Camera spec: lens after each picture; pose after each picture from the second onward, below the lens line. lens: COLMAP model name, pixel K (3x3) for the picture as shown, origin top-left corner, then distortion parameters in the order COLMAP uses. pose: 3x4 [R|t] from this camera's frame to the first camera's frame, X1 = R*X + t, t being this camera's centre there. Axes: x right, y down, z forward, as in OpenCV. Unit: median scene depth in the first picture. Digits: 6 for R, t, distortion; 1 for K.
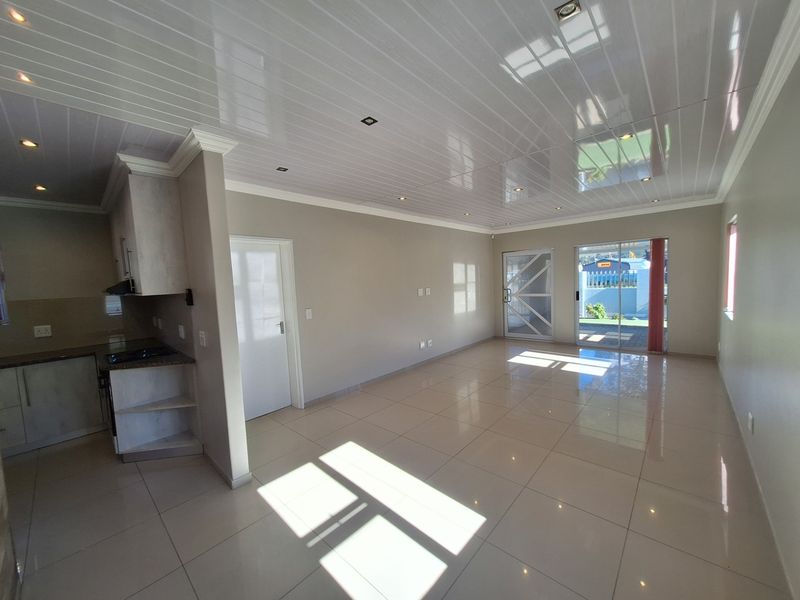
lens RADIAL K [[314.6, 0, 400.0], [0, 314.6, 300.0], [0, 0, 1]] dist [-0.005734, 0.000188]
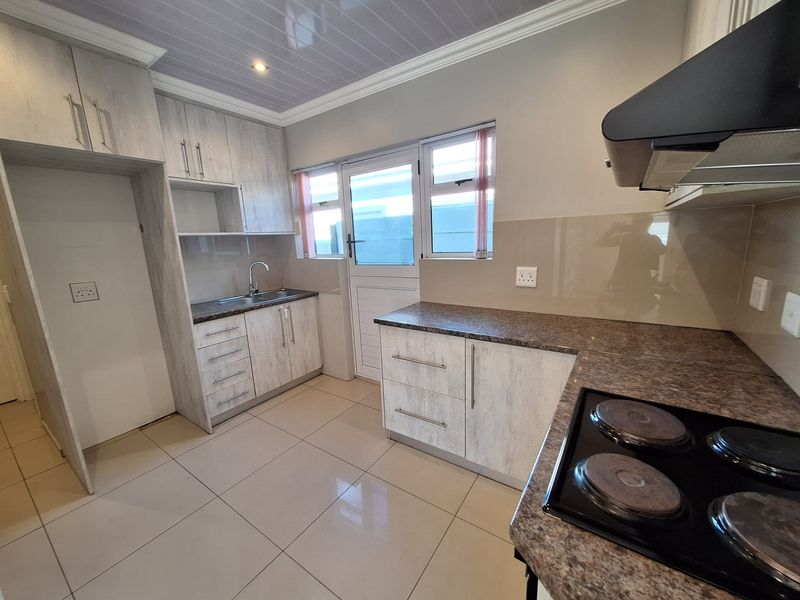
lens RADIAL K [[314.6, 0, 400.0], [0, 314.6, 300.0], [0, 0, 1]] dist [-0.005734, 0.000188]
pose [[0.137960, 0.227529, -0.963949, -0.688433], [-0.036787, 0.973761, 0.224580, 0.023924], [0.989754, 0.004478, 0.142710, 0.775216]]
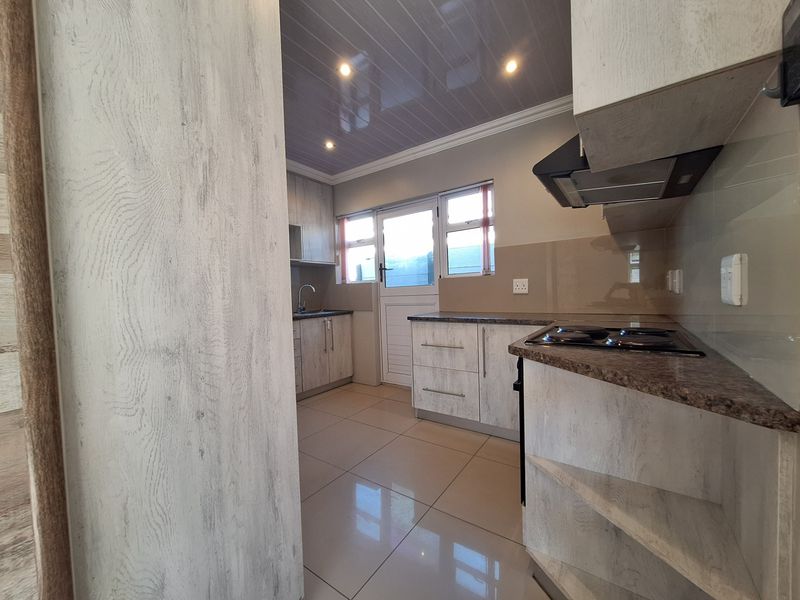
lens RADIAL K [[314.6, 0, 400.0], [0, 314.6, 300.0], [0, 0, 1]] dist [-0.005734, 0.000188]
pose [[0.125646, 0.059931, -0.990263, -0.462880], [-0.045351, 0.997477, 0.054613, 0.118723], [0.991038, 0.038047, 0.128047, 0.682172]]
